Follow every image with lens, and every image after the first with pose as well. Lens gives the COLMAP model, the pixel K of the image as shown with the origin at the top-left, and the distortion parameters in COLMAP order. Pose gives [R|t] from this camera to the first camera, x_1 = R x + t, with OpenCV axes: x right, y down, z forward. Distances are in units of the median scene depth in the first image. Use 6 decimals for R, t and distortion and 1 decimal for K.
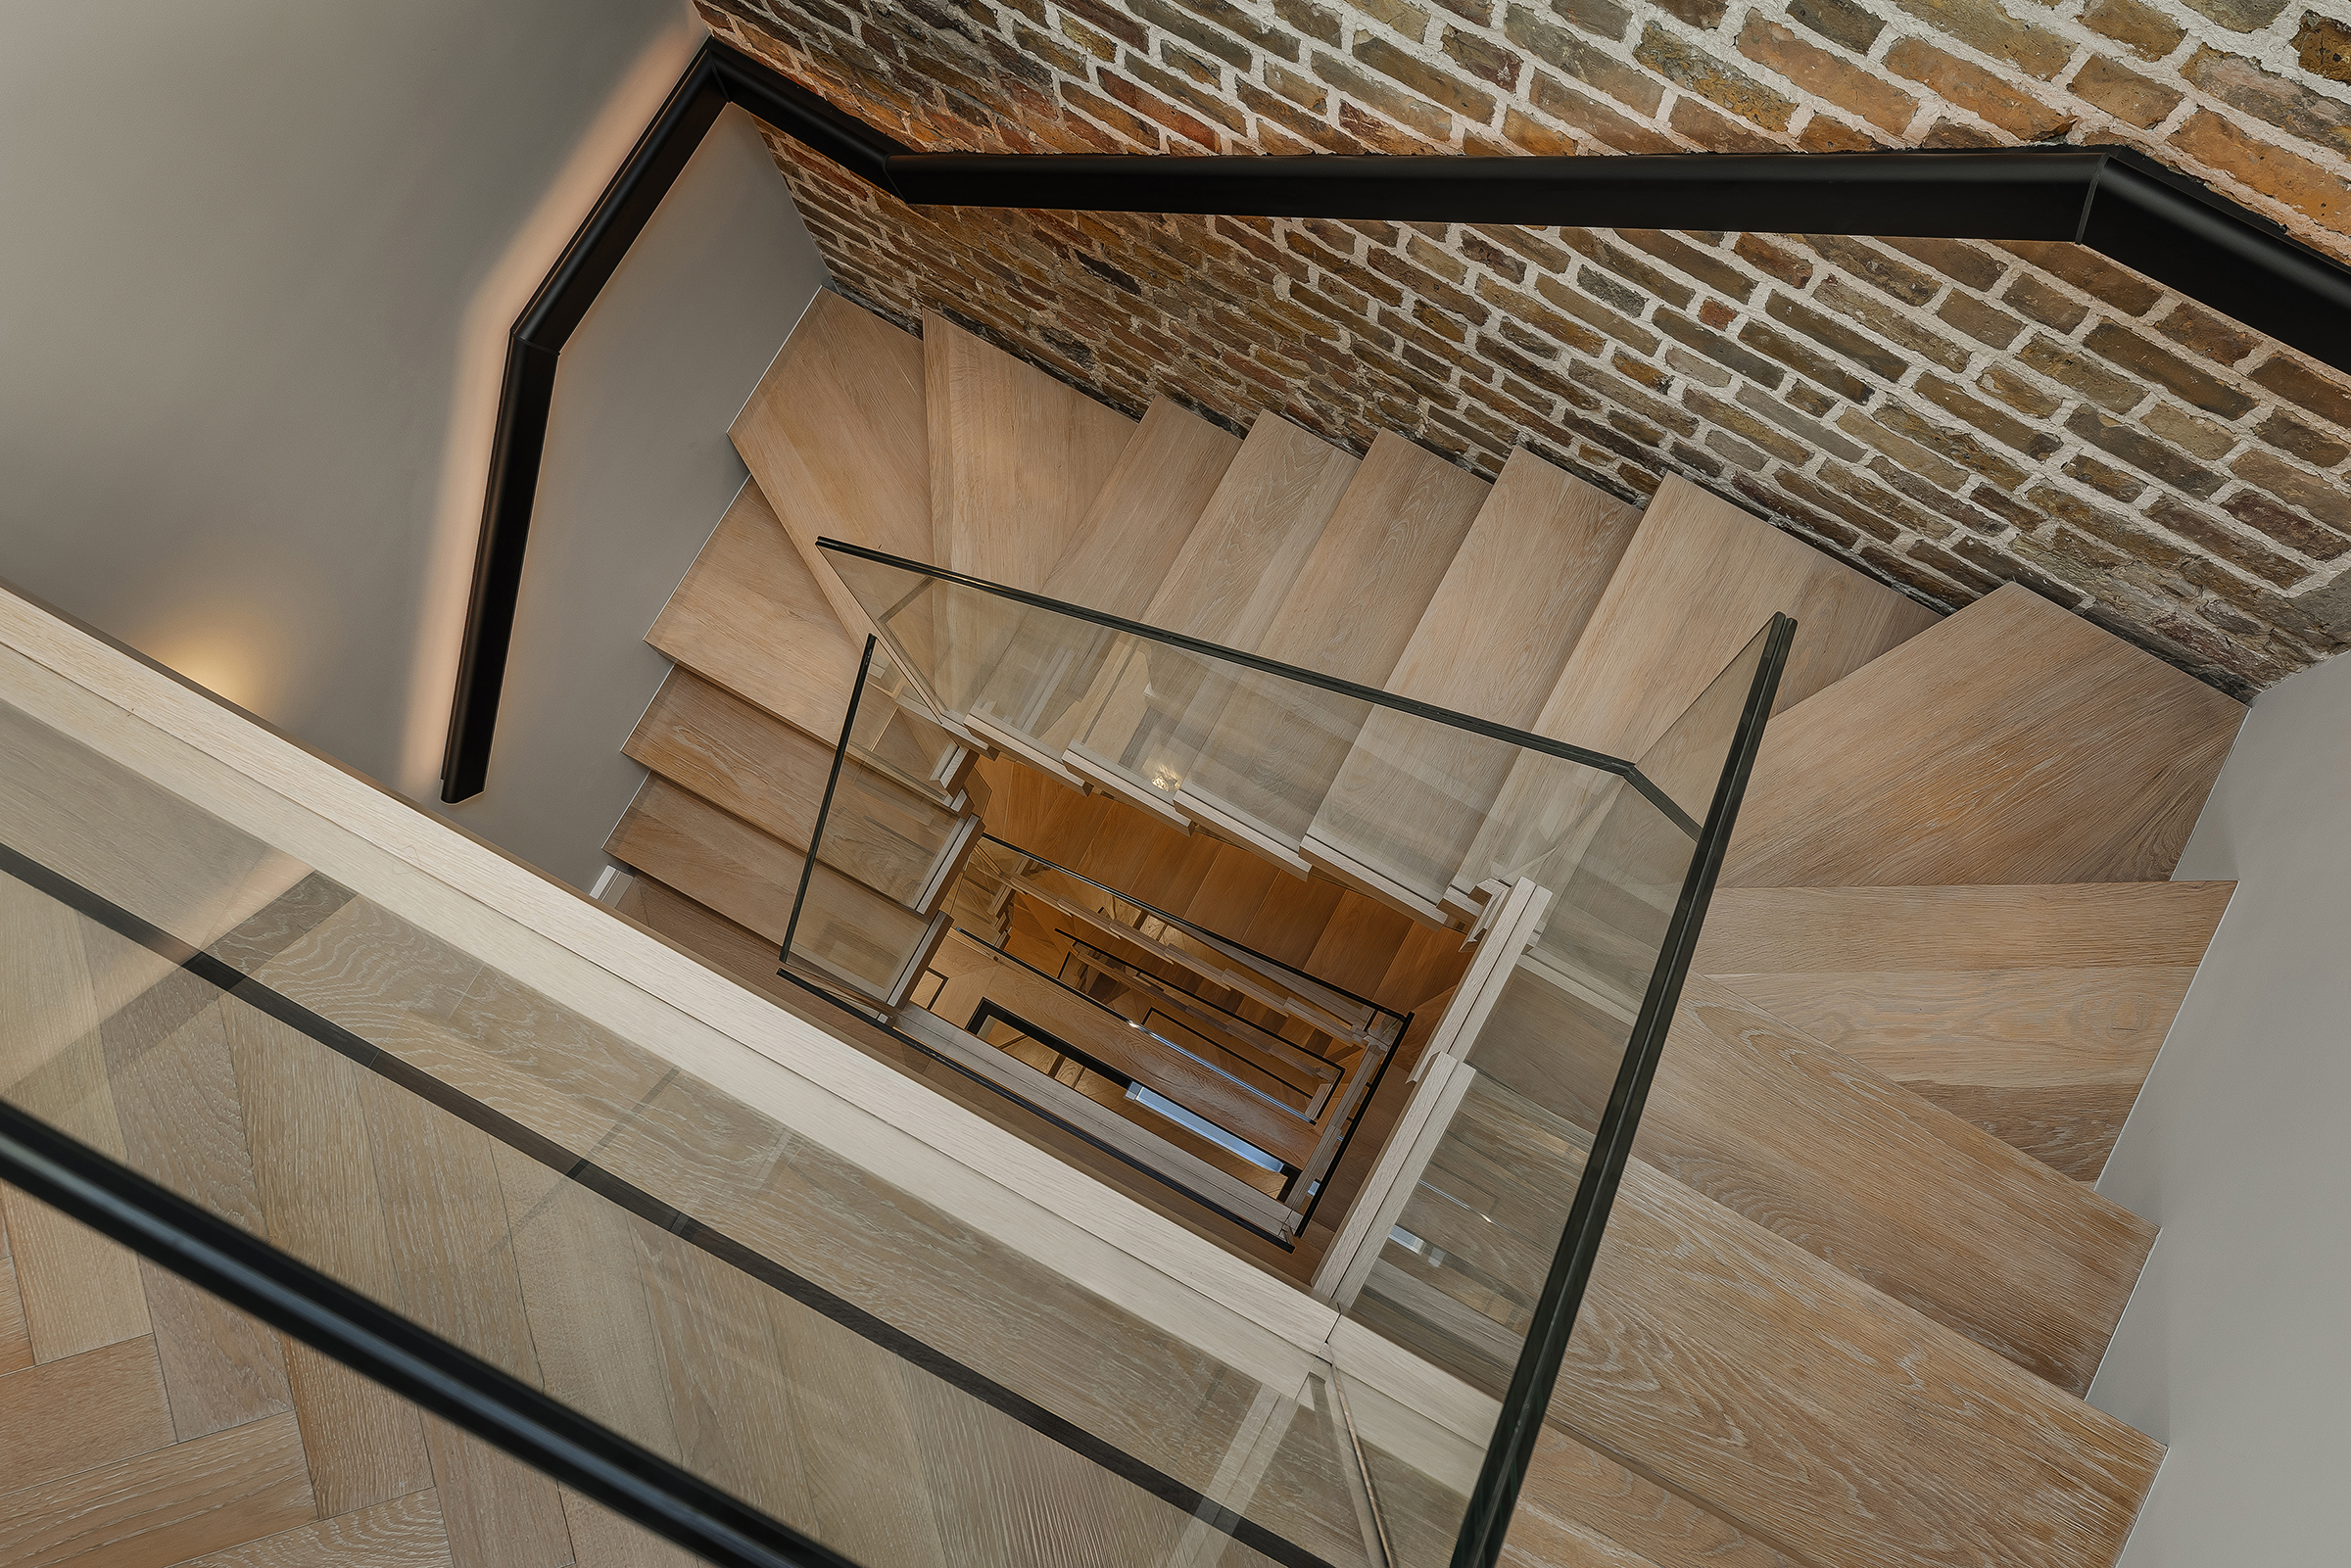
lens RADIAL K [[1829.8, 0, 1187.6], [0, 1829.8, 777.3], [0, 0, 1]] dist [0.034426, -0.000245]
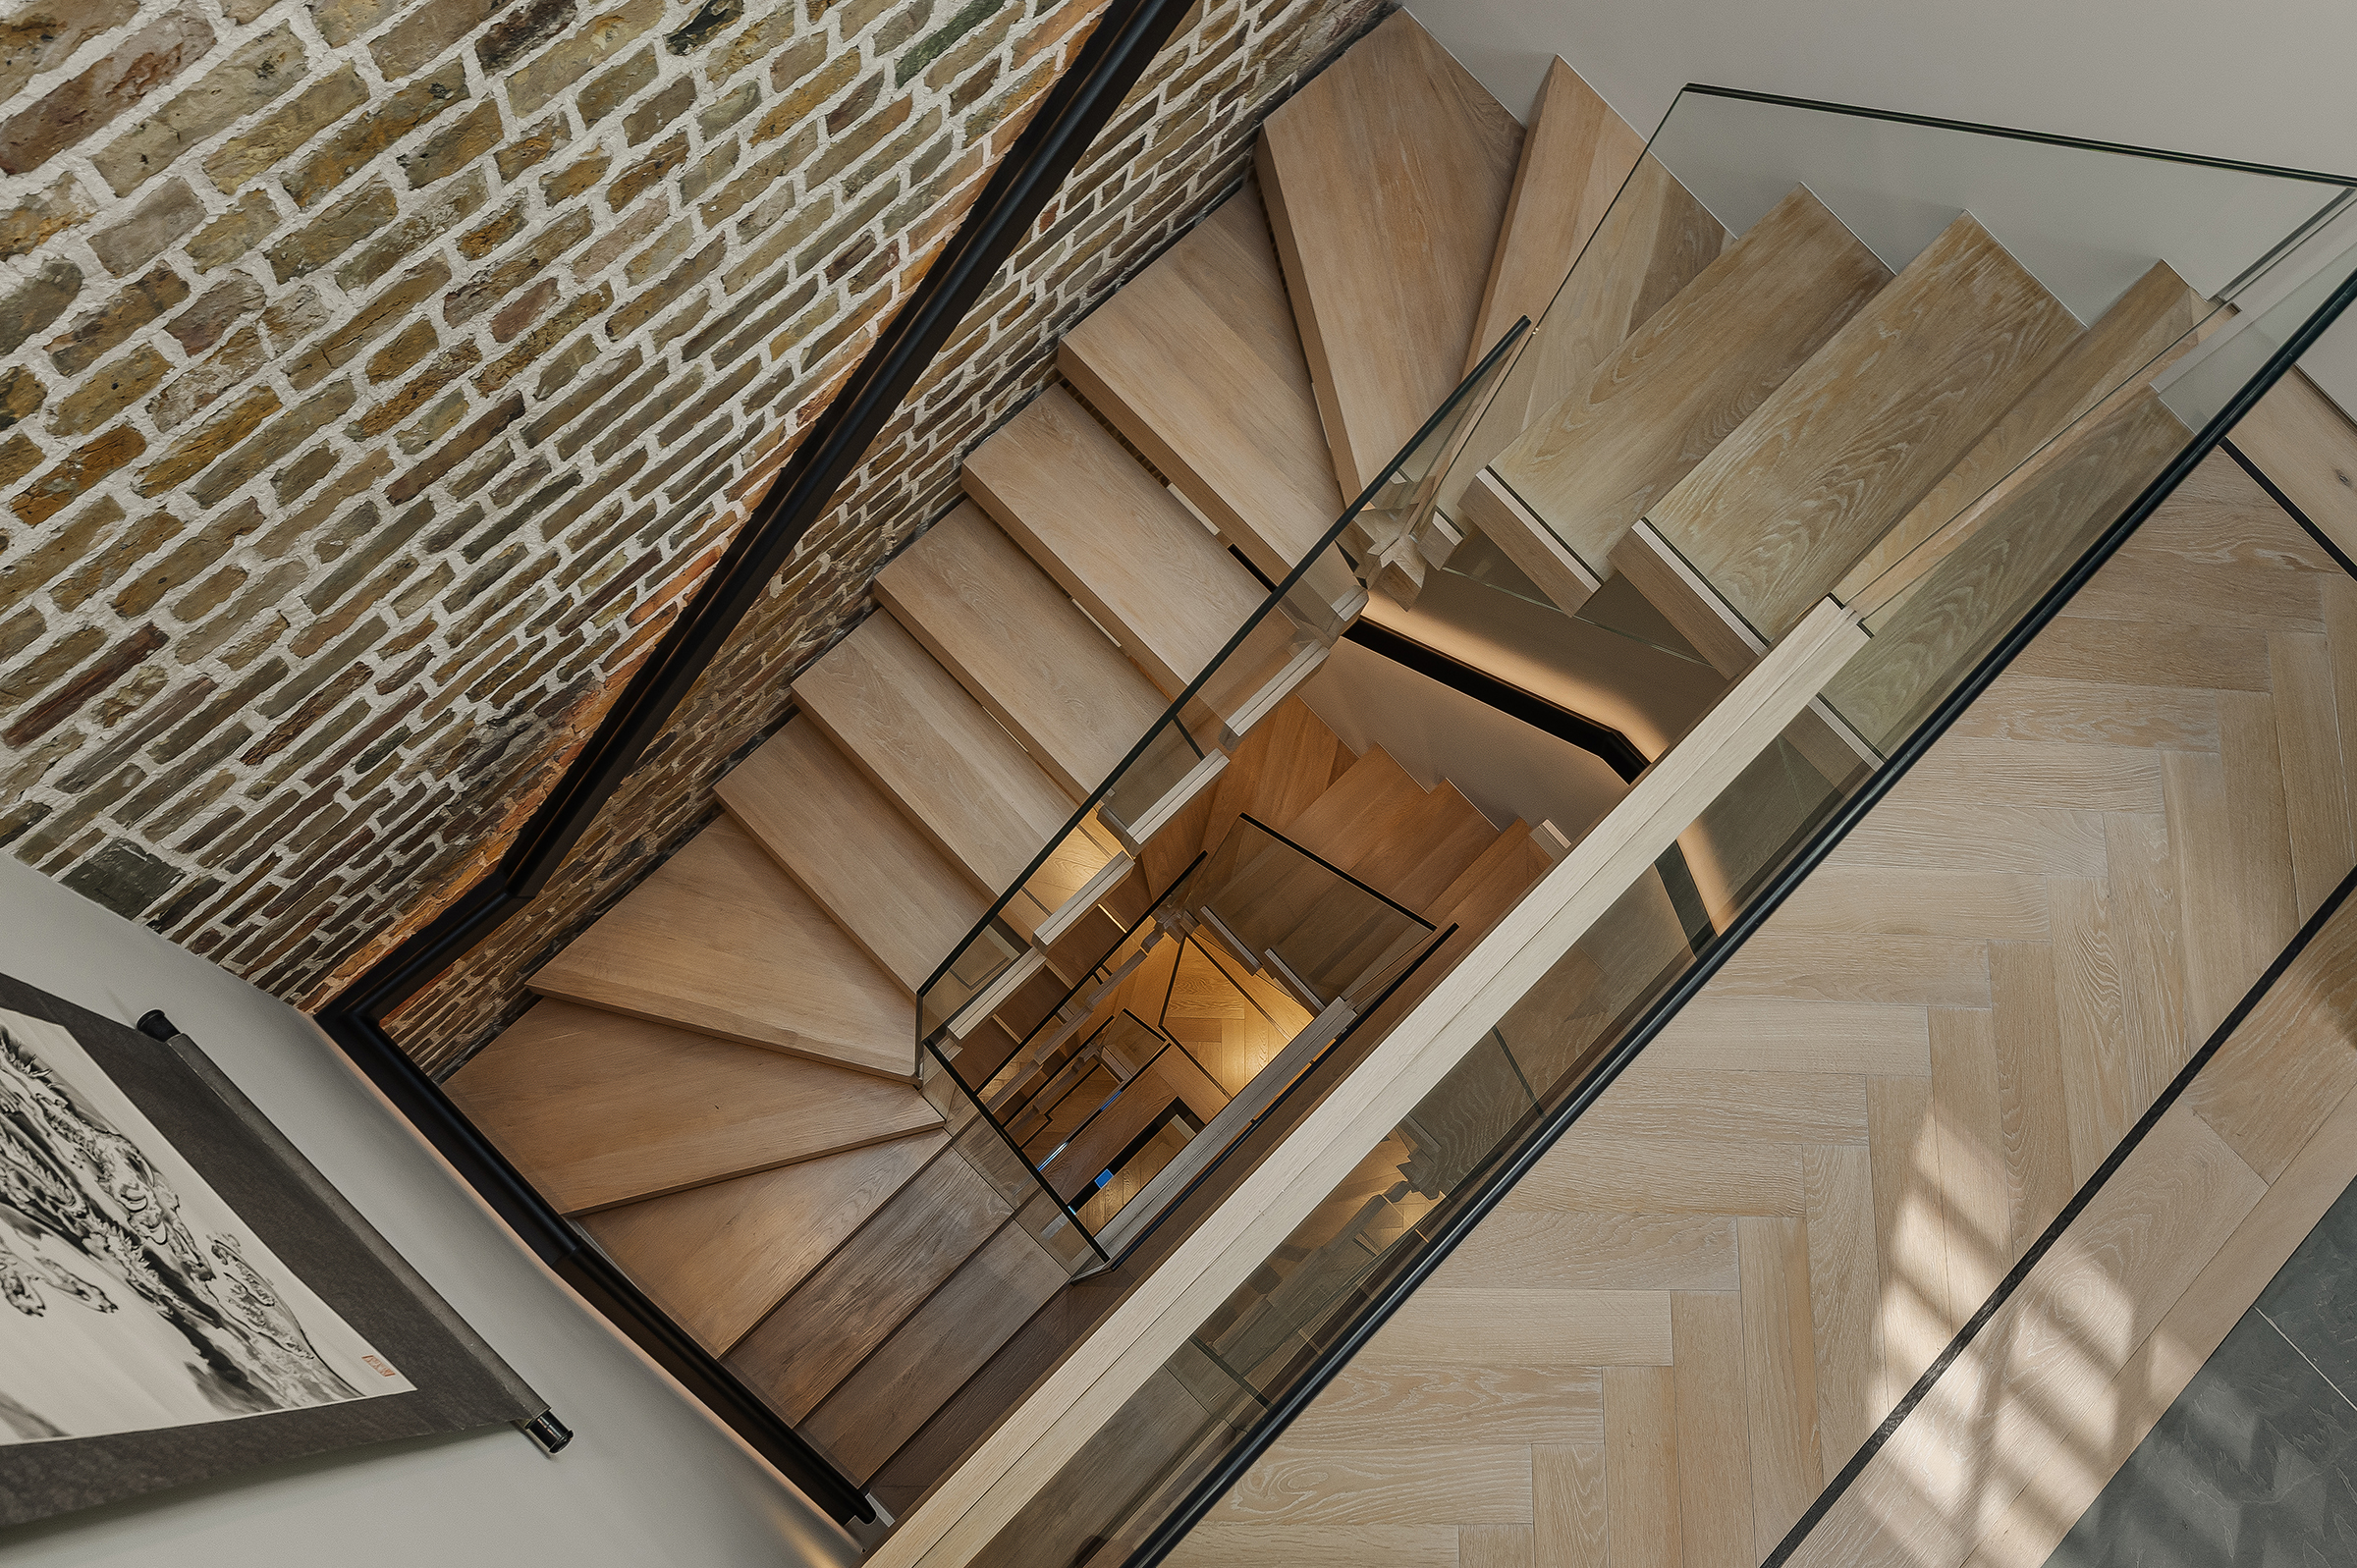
lens RADIAL K [[1834.4, 0, 1175.5], [0, 1834.4, 798.1], [0, 0, 1]] dist [0.034426, -0.000245]
pose [[0.312547, -0.928102, 0.202341, -0.288758], [0.929481, 0.342740, 0.136359, -0.192181], [-0.195905, 0.145454, 0.969775, -0.170681]]
